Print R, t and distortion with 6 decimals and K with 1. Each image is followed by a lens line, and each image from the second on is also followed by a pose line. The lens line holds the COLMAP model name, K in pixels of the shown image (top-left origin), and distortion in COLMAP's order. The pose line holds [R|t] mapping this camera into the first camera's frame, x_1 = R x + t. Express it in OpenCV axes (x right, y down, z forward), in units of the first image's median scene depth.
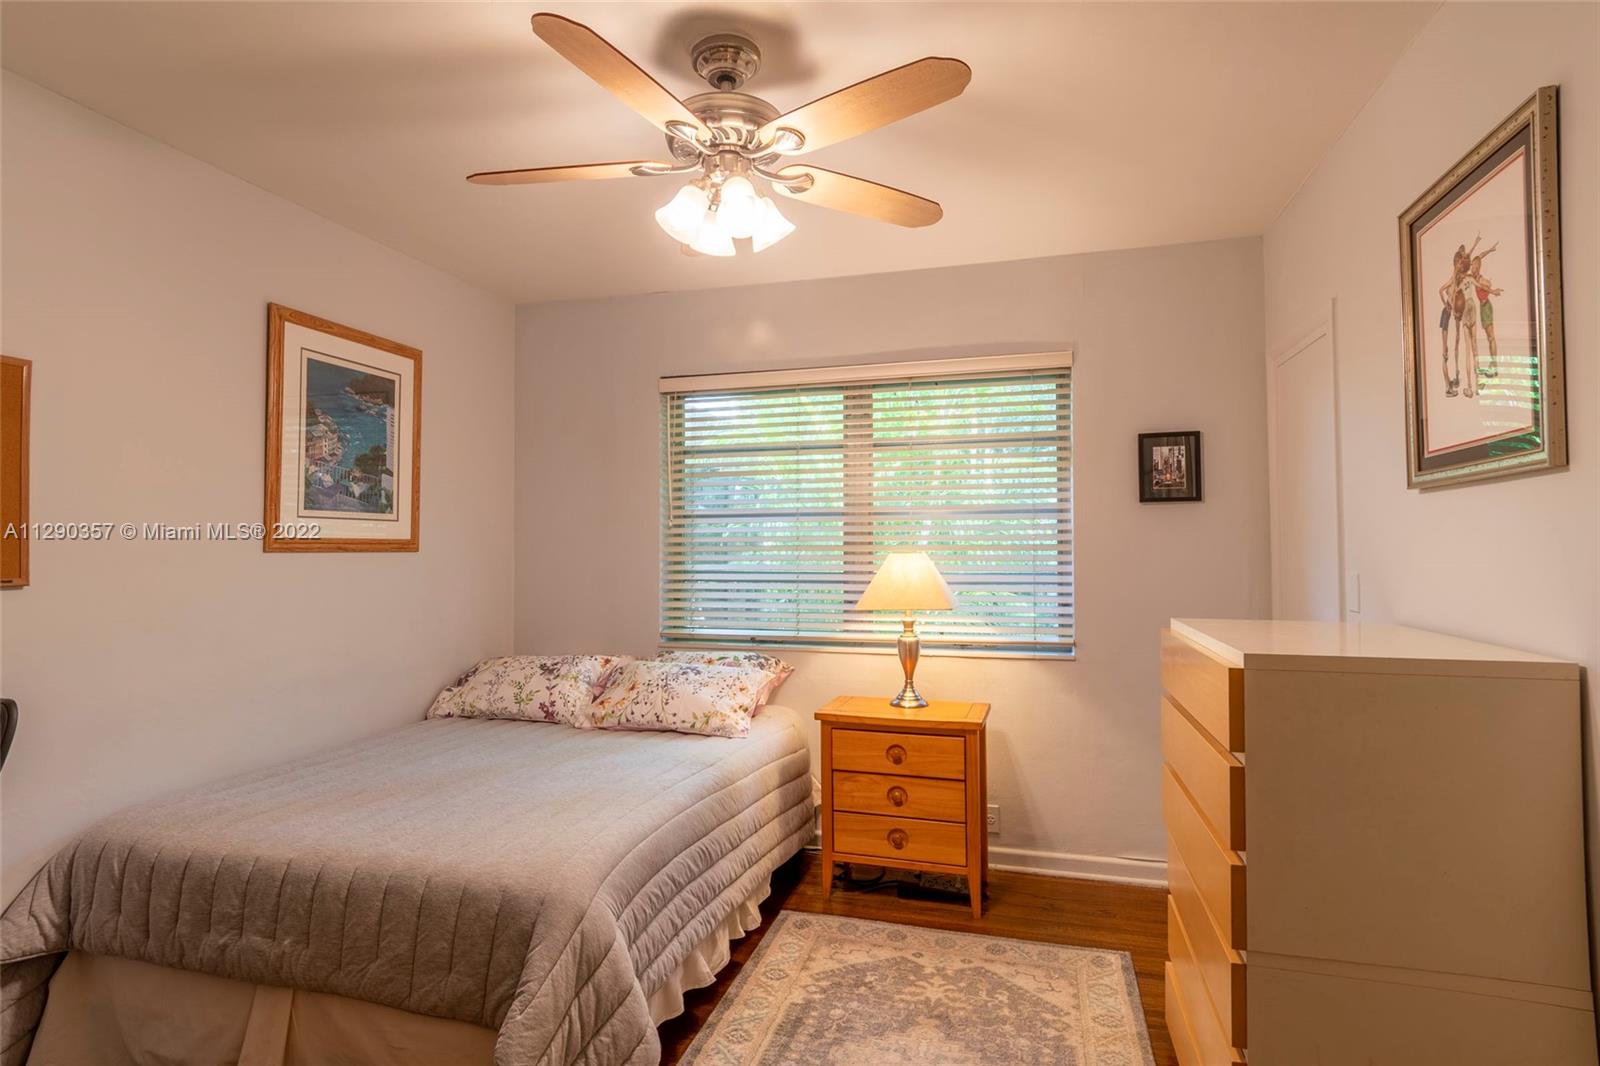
lens RADIAL K [[816.5, 0, 800.0], [0, 816.5, 533.0], [0, 0, 1]] dist [0.024663, 0.000109]
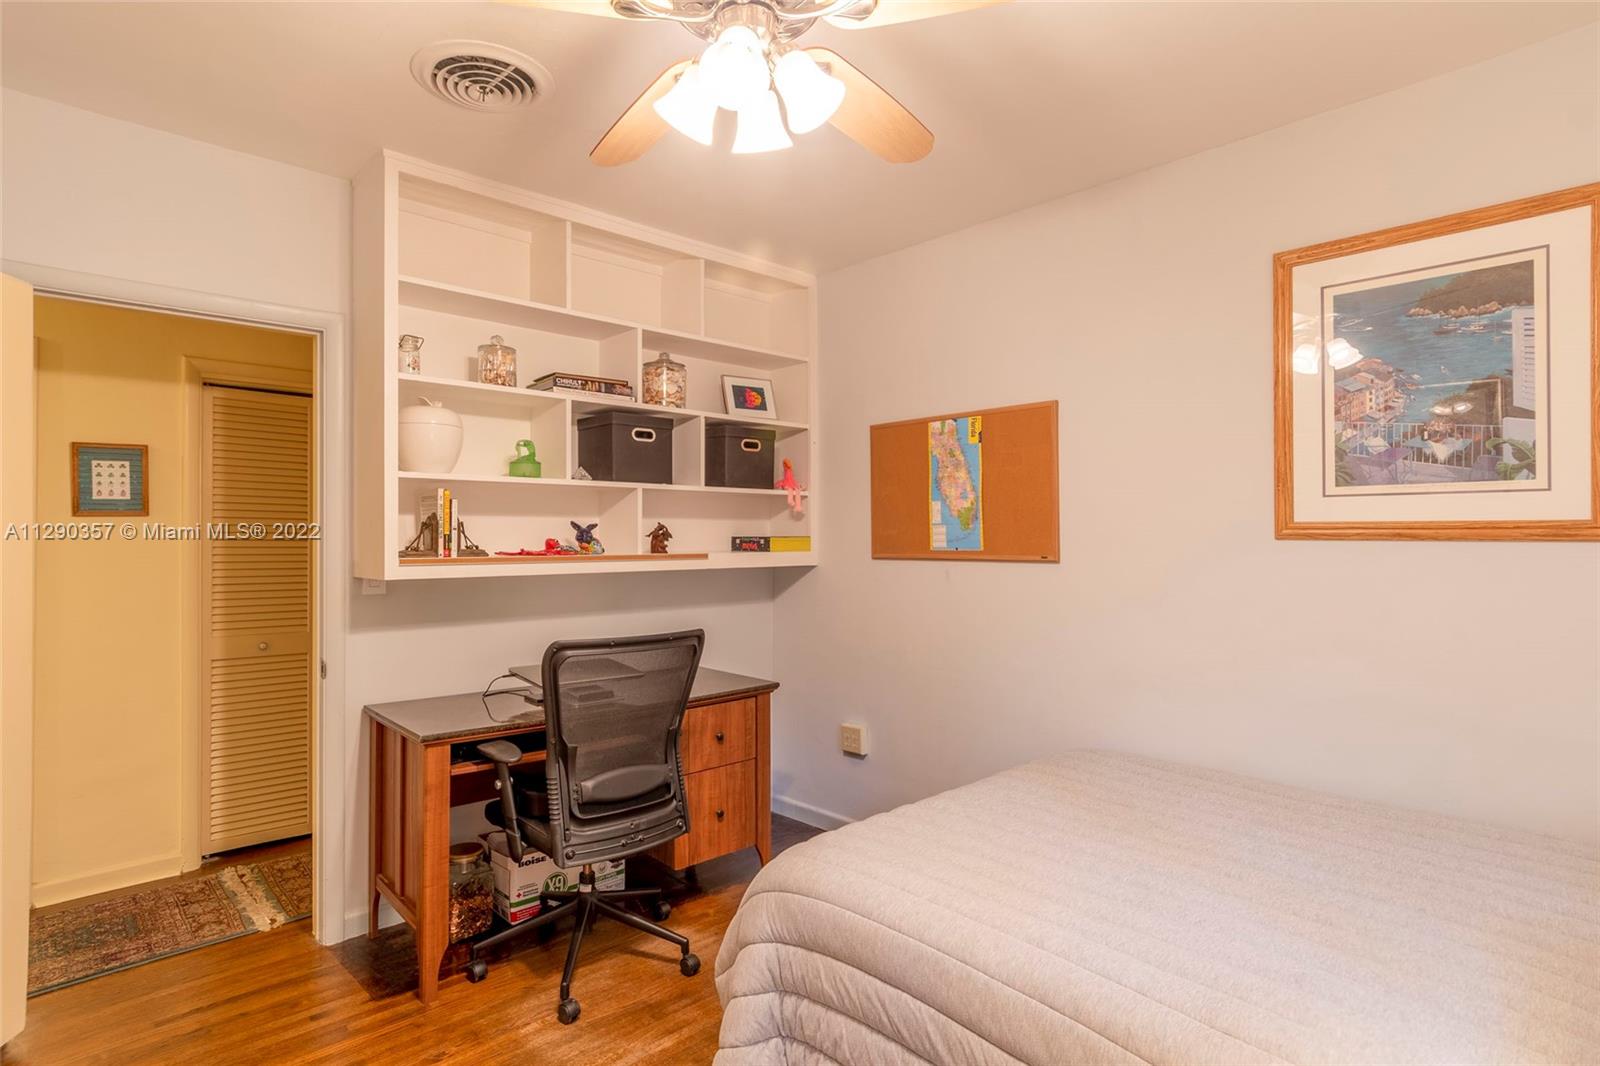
lens RADIAL K [[851.1, 0, 797.9], [0, 851.1, 535.1], [0, 0, 1]] dist [0.052801, -0.035051]
pose [[-0.503825, -0.003301, -0.863799, 0.367553], [0.012288, 0.999864, -0.010988, 0.020243], [0.863718, -0.016151, -0.503716, 0.927925]]
